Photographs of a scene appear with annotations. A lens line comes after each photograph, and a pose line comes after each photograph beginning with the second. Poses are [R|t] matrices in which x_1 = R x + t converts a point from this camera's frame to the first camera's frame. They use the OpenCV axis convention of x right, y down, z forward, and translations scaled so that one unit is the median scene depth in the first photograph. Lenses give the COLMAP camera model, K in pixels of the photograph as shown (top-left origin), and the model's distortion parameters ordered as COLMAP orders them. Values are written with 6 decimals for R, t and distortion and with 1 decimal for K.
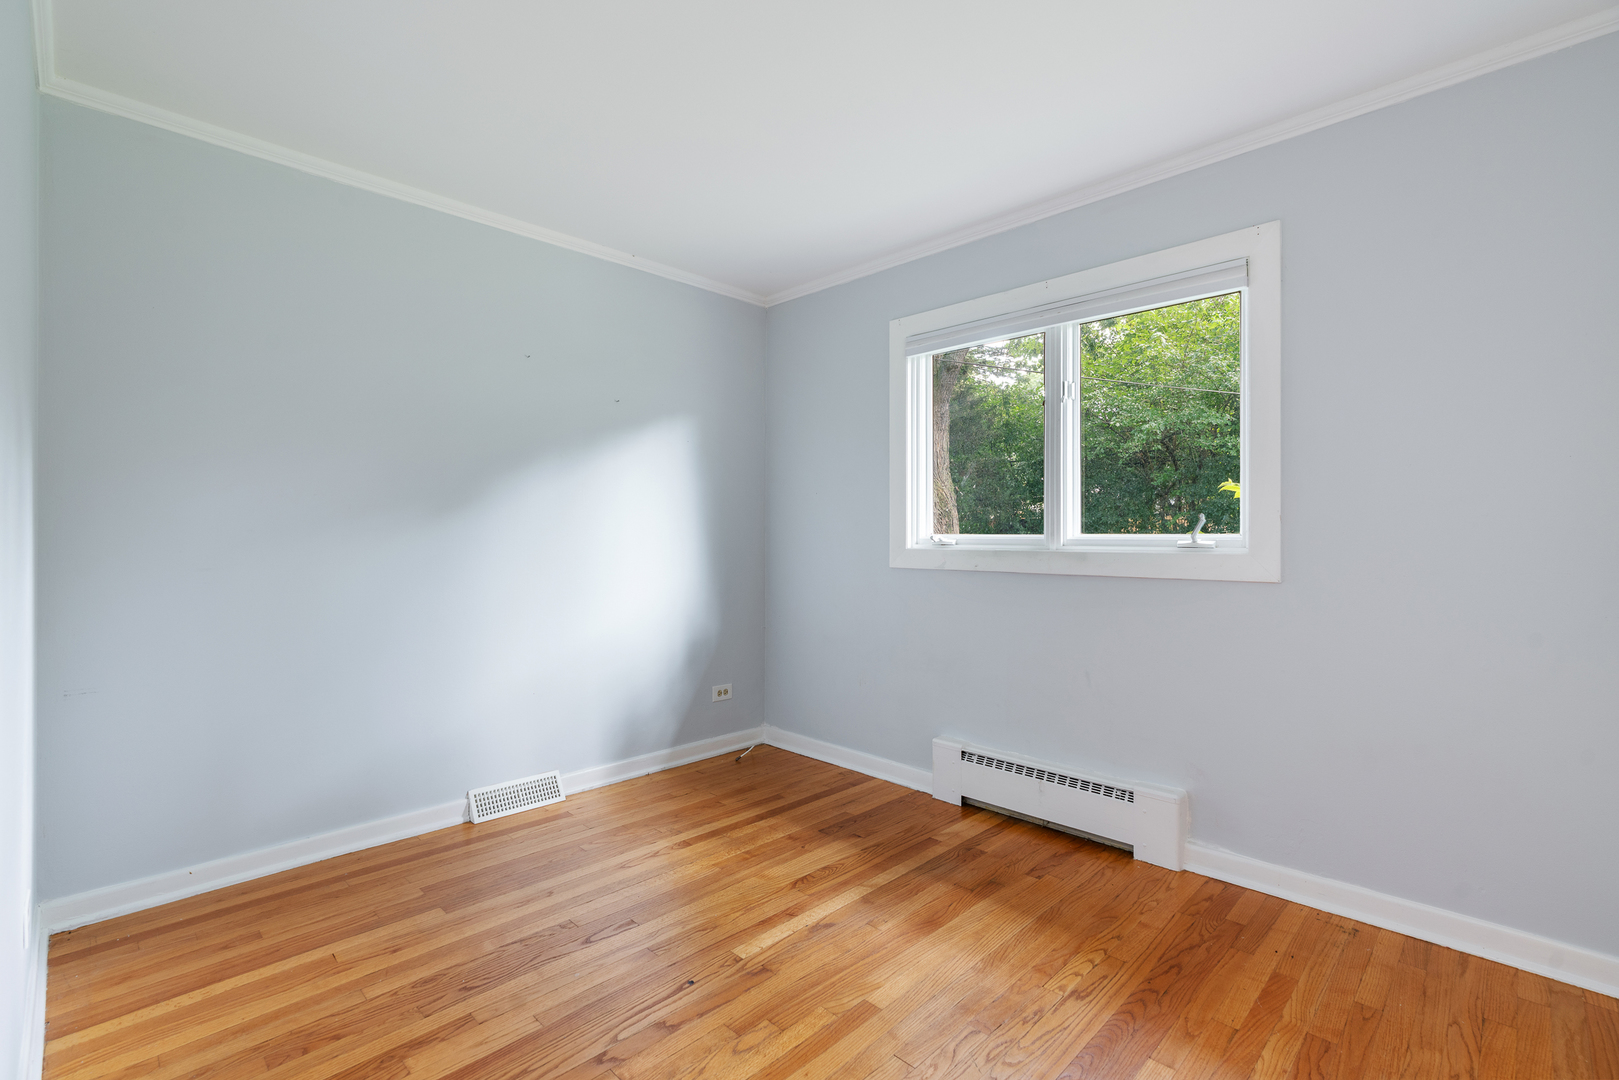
lens RADIAL K [[735.0, 0, 807.5], [0, 735.0, 523.5], [0, 0, 1]] dist [-0.000676, 0.007391]
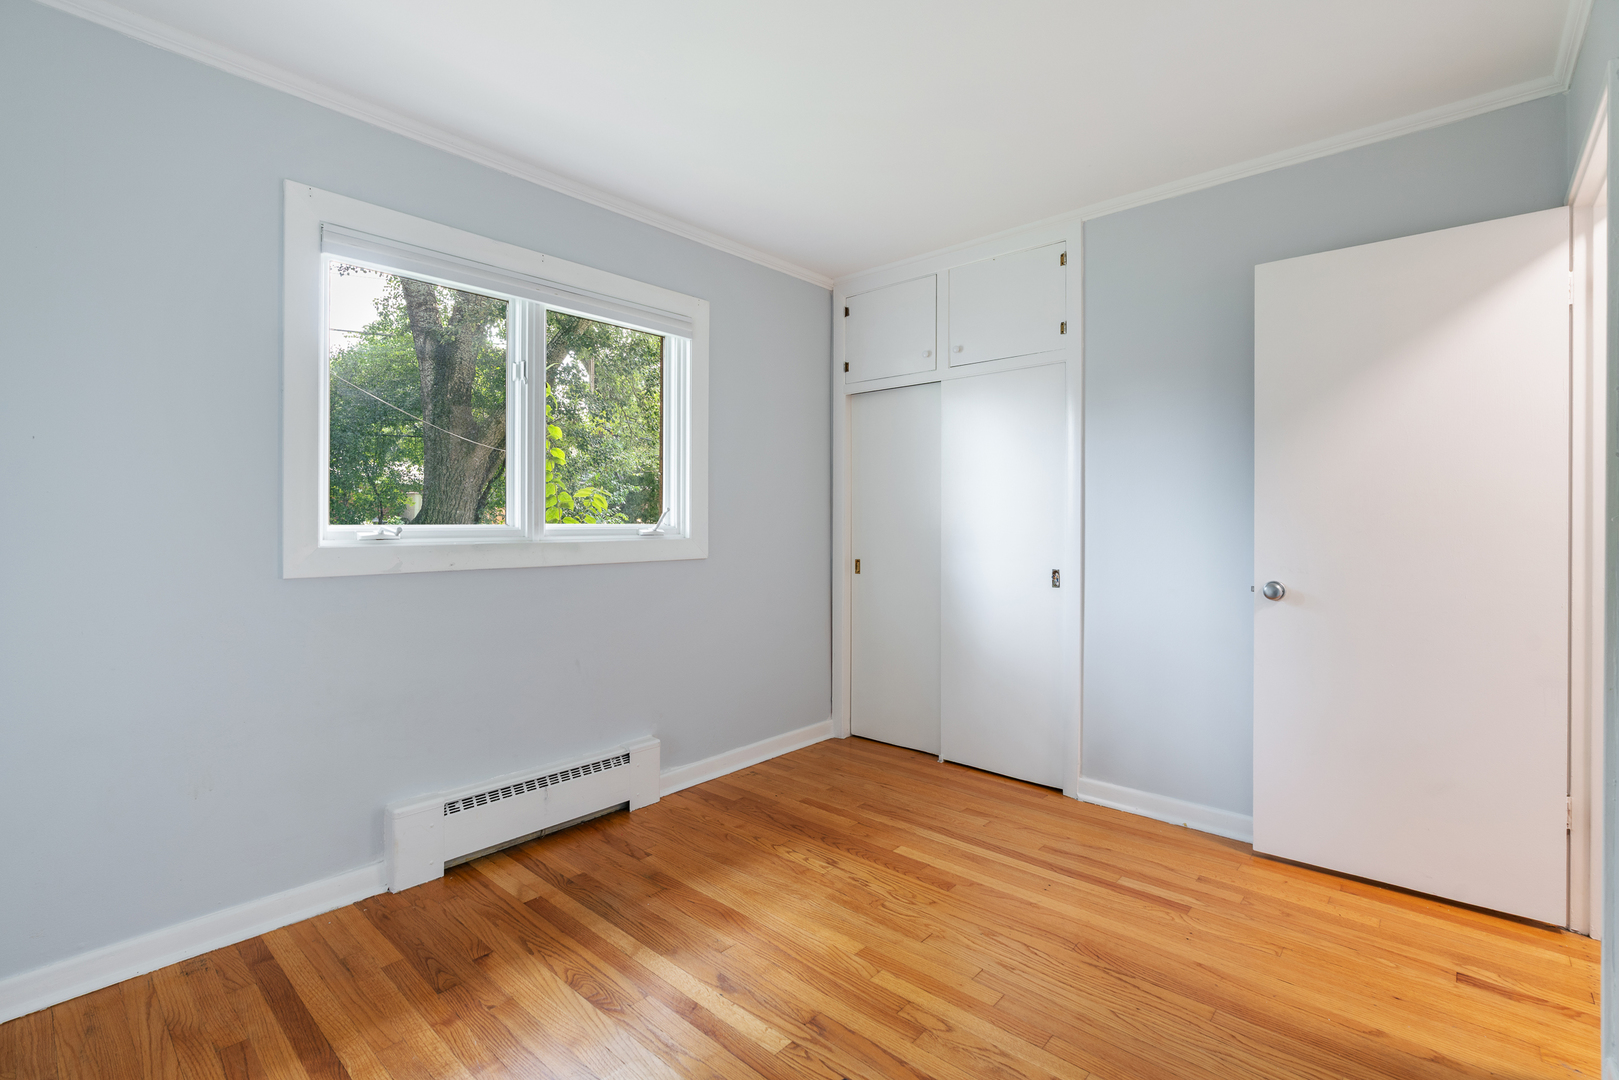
lens RADIAL K [[735.0, 0, 807.5], [0, 735.0, 523.5], [0, 0, 1]] dist [-0.000676, 0.007391]
pose [[-0.045696, 0.000503, 0.998955, -0.688596], [-0.012710, 0.999919, -0.001085, 0.011376], [-0.998875, -0.012746, -0.045686, 0.778429]]
